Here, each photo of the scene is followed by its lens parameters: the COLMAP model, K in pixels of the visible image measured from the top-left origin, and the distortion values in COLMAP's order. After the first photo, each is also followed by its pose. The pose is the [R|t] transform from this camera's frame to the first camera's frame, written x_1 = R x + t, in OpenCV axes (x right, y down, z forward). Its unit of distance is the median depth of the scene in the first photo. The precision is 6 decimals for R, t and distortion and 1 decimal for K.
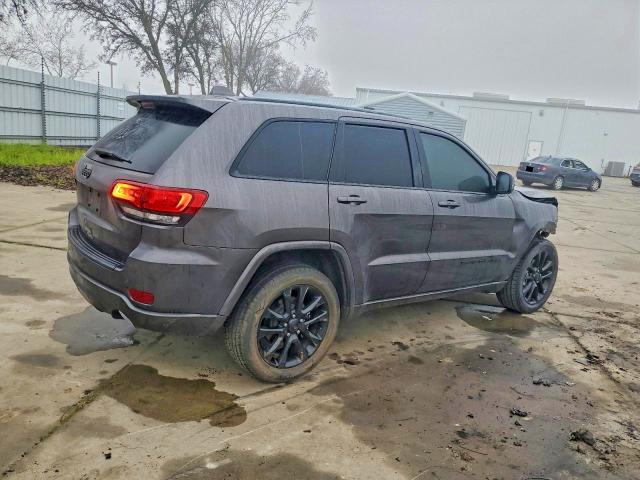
lens RADIAL K [[520.9, 0, 320.0], [0, 520.9, 240.0], [0, 0, 1]] dist [0.009066, 0.006871]
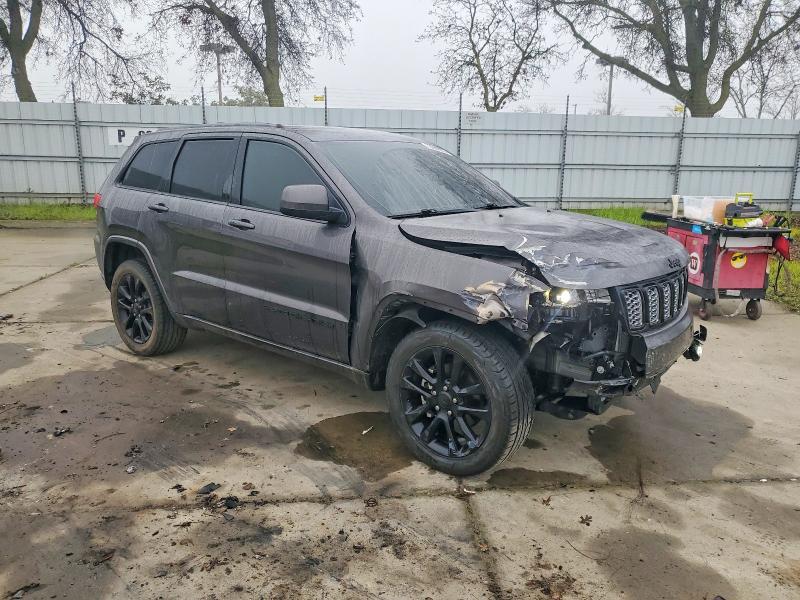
lens RADIAL K [[635.8, 0, 400.0], [0, 635.8, 300.0], [0, 0, 1]] dist [0.009404, 0.016299]
pose [[0.196162, 0.125960, -0.972448, 1.256800], [-0.193591, 0.977171, 0.087521, -0.088065], [0.961272, 0.171089, 0.216069, 1.038581]]
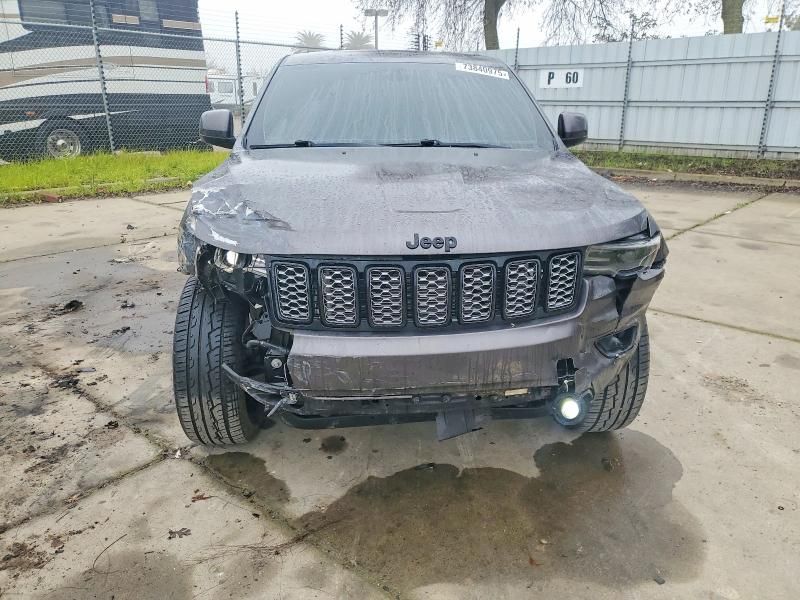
lens RADIAL K [[635.8, 0, 400.0], [0, 635.8, 300.0], [0, 0, 1]] dist [0.009404, 0.016299]
pose [[-0.576845, 0.153931, -0.802219, 0.956748], [-0.223203, 0.915007, 0.336070, -0.248601], [0.785767, 0.372918, -0.493459, 1.772297]]
